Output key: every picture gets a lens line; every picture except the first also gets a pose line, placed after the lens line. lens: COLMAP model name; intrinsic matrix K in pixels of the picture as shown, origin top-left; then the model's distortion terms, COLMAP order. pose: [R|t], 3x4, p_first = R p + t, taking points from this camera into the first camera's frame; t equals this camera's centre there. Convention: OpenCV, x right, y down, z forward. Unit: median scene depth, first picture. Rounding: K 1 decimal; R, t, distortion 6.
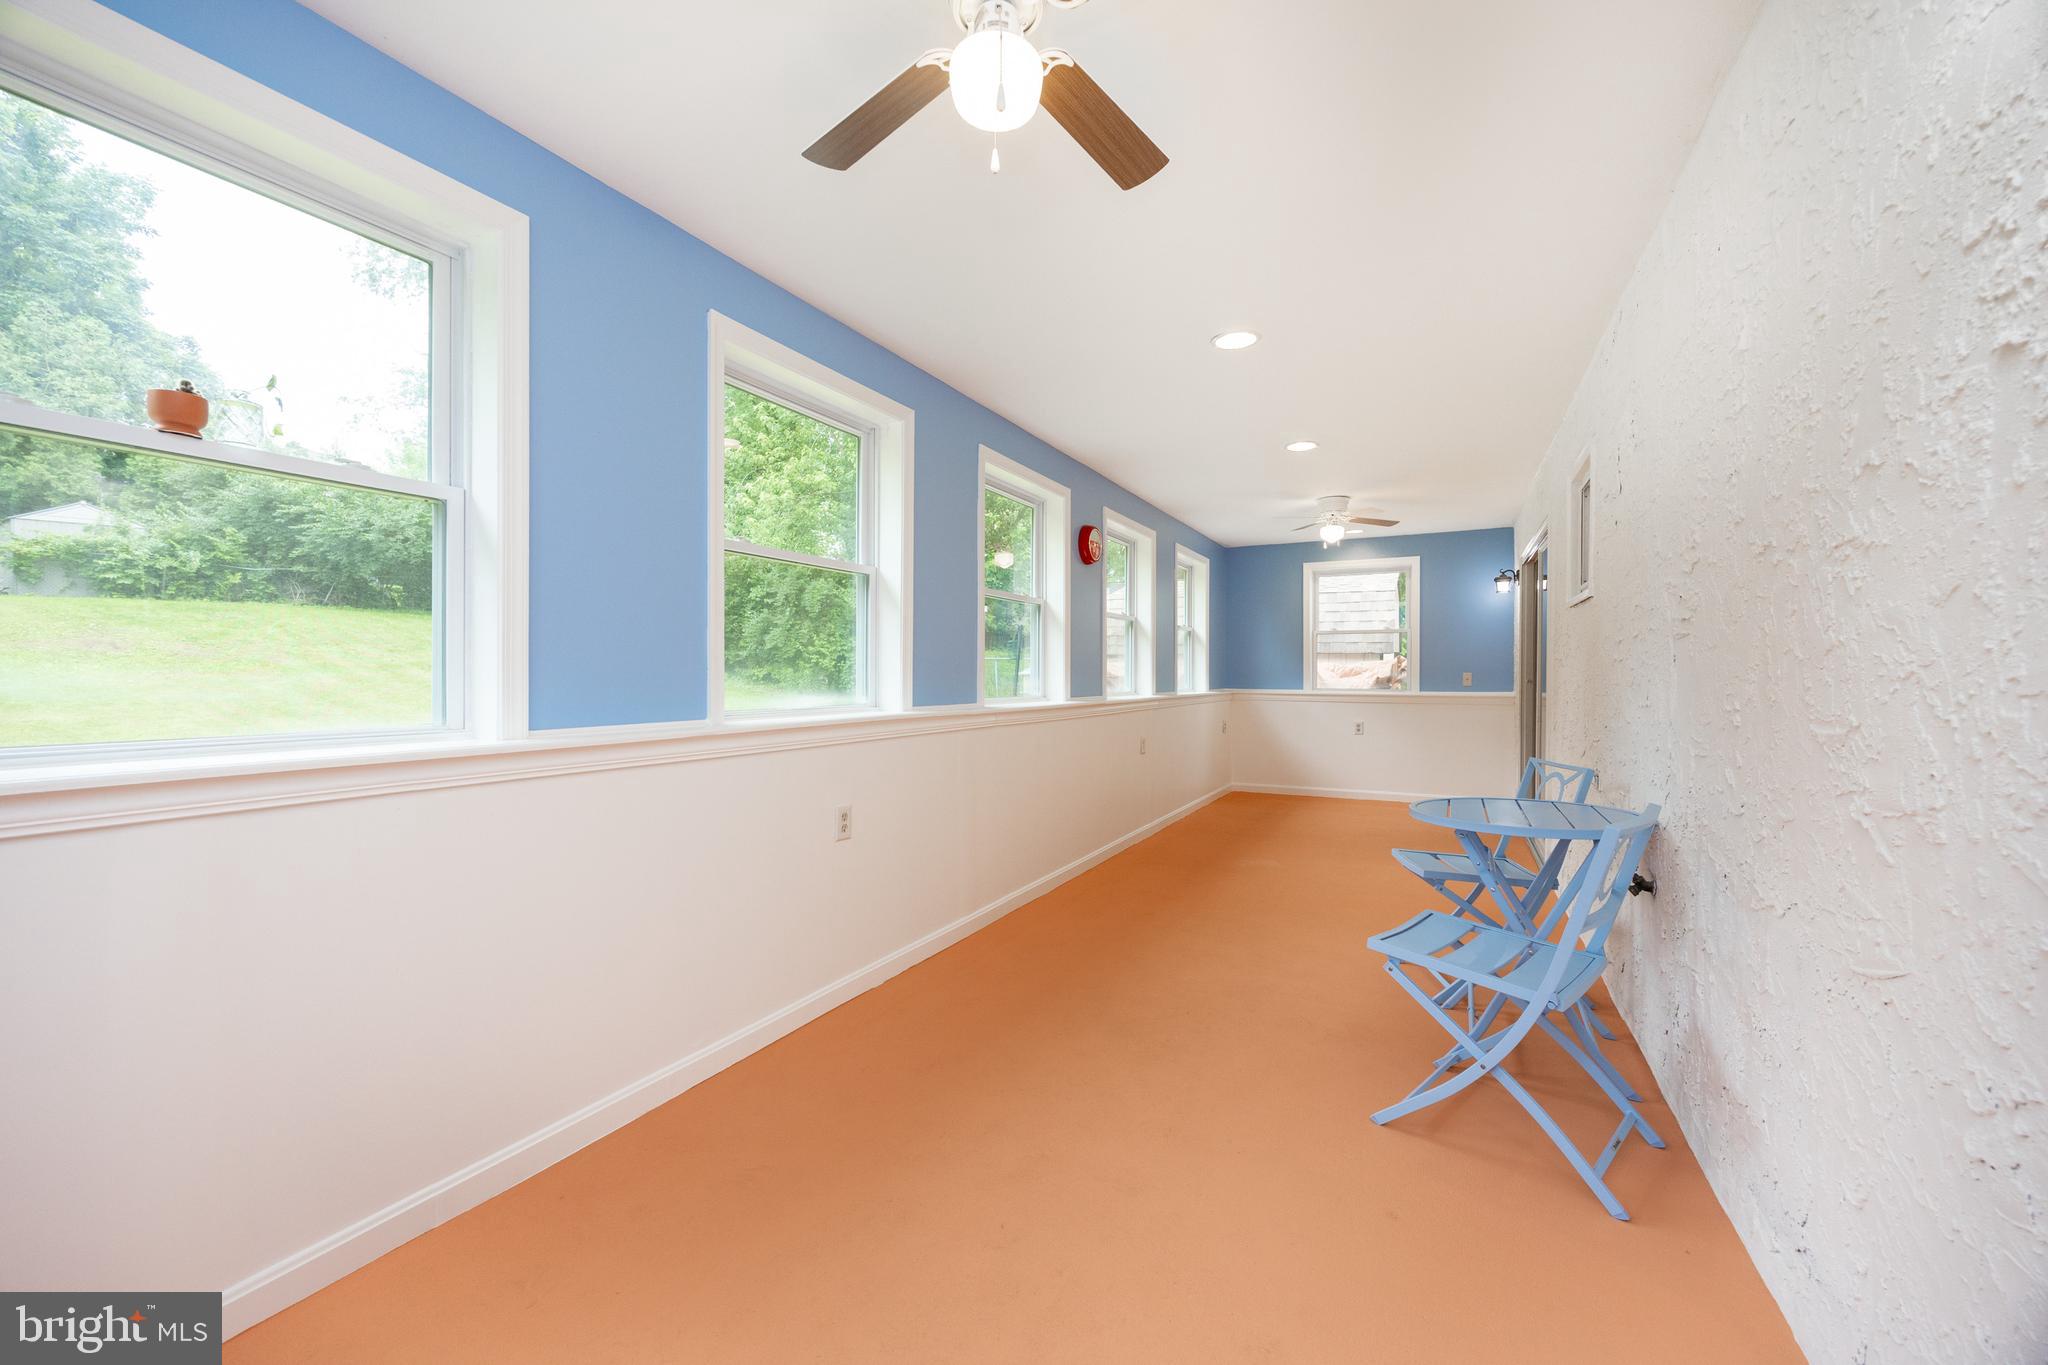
lens RADIAL K [[789.8, 0, 1023.6], [0, 789.8, 683.8], [0, 0, 1]] dist [-0.000787, 0.000286]
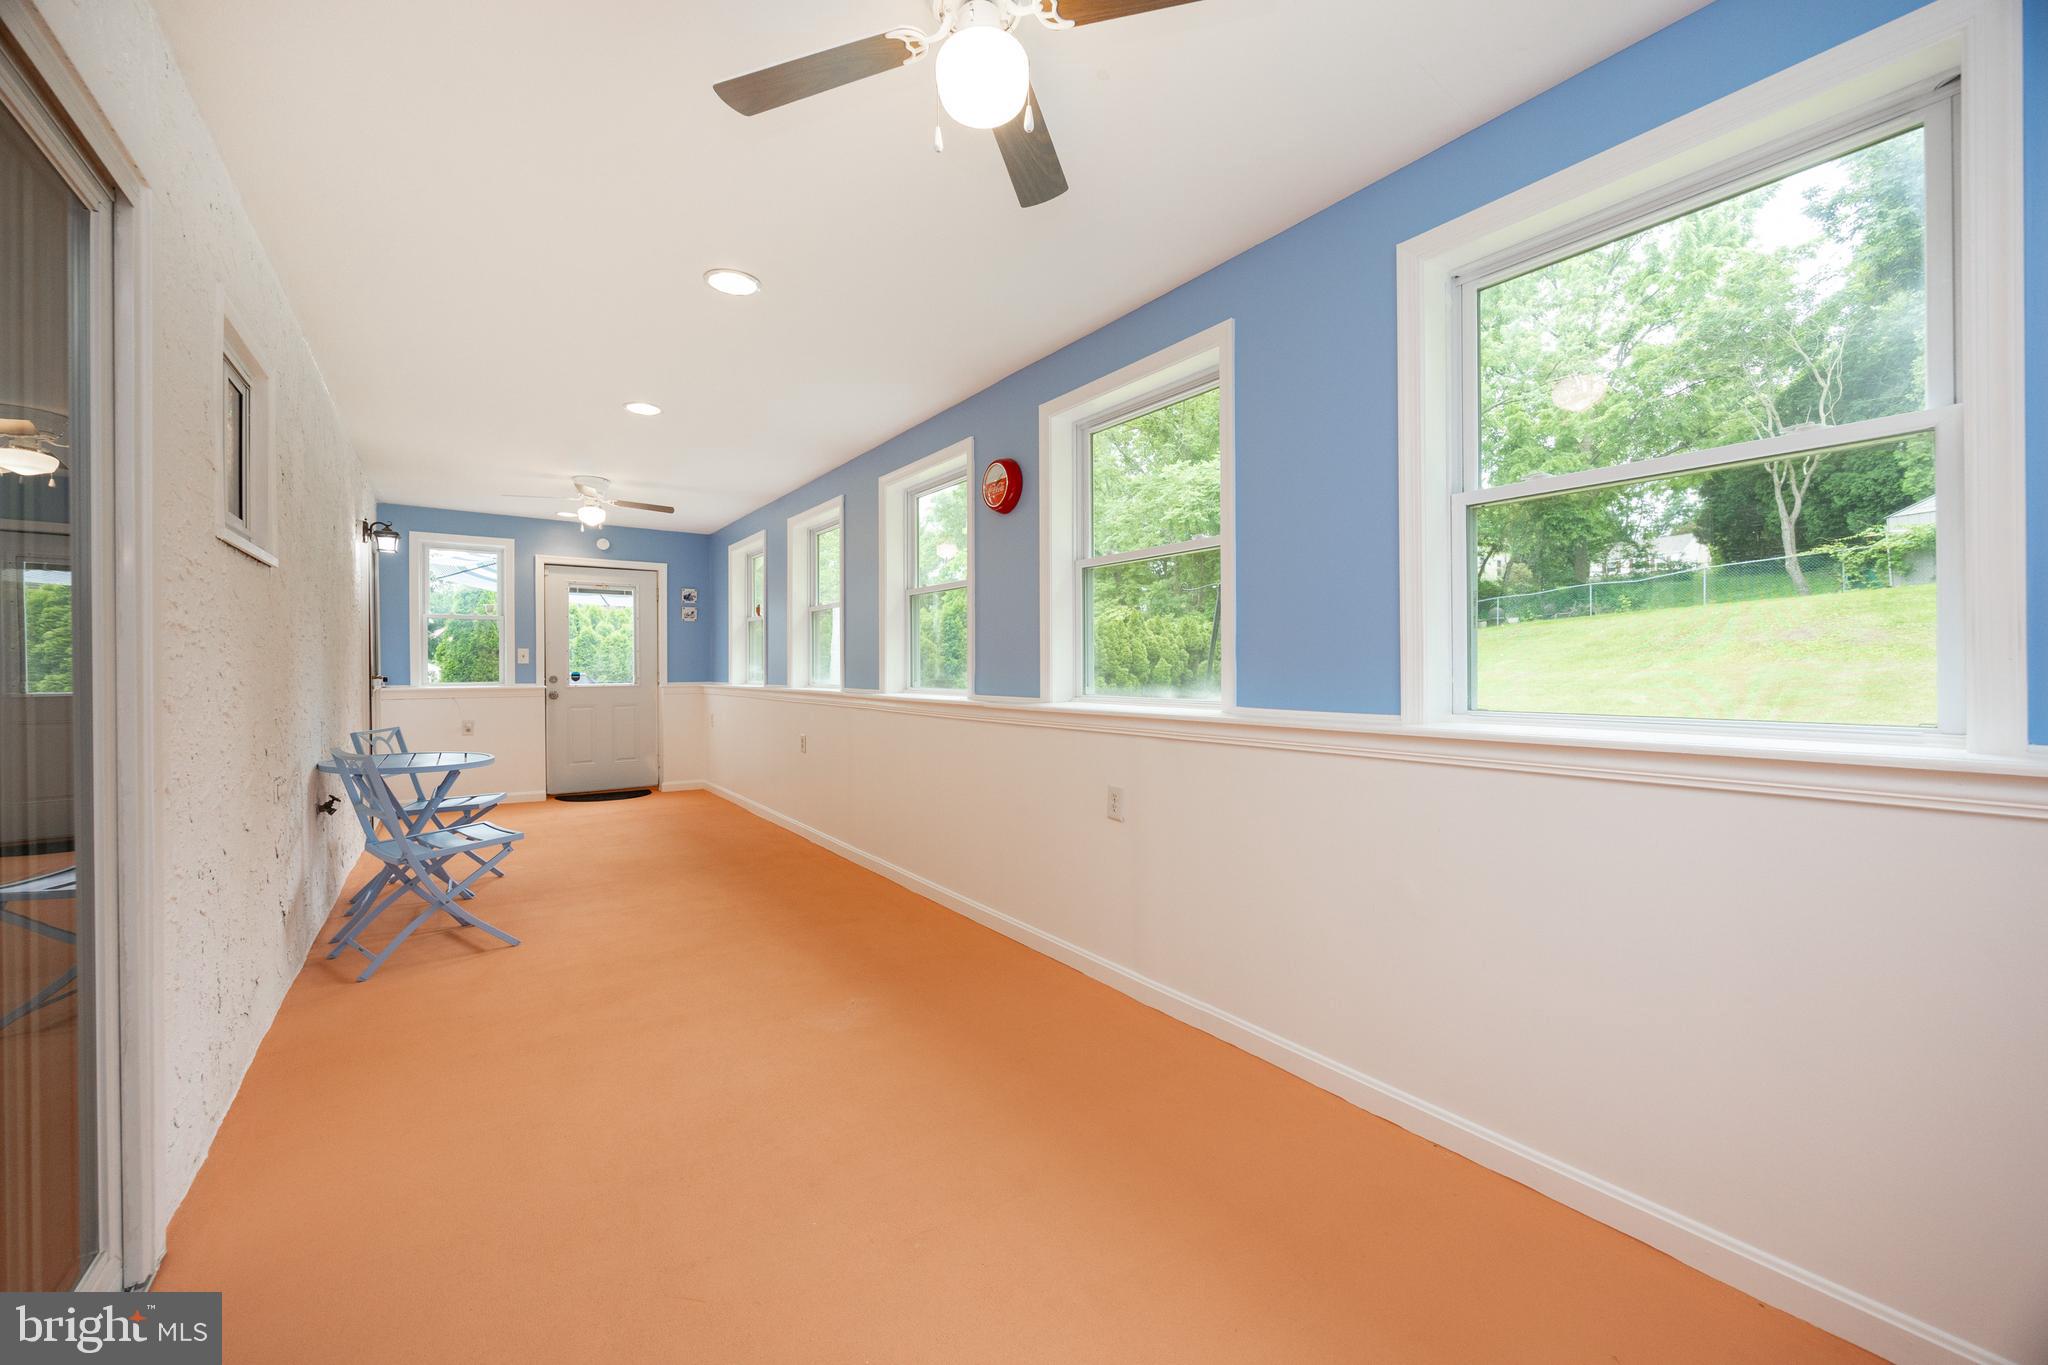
lens RADIAL K [[789.8, 0, 1068.6], [0, 789.8, 657.6], [0, 0, 1]] dist [-0.000787, 0.000286]
pose [[-0.423179, -0.005164, -0.906031, 0.301092], [-0.003234, 0.999986, -0.004189, -0.006930], [0.906040, 0.001157, -0.423190, 0.574139]]
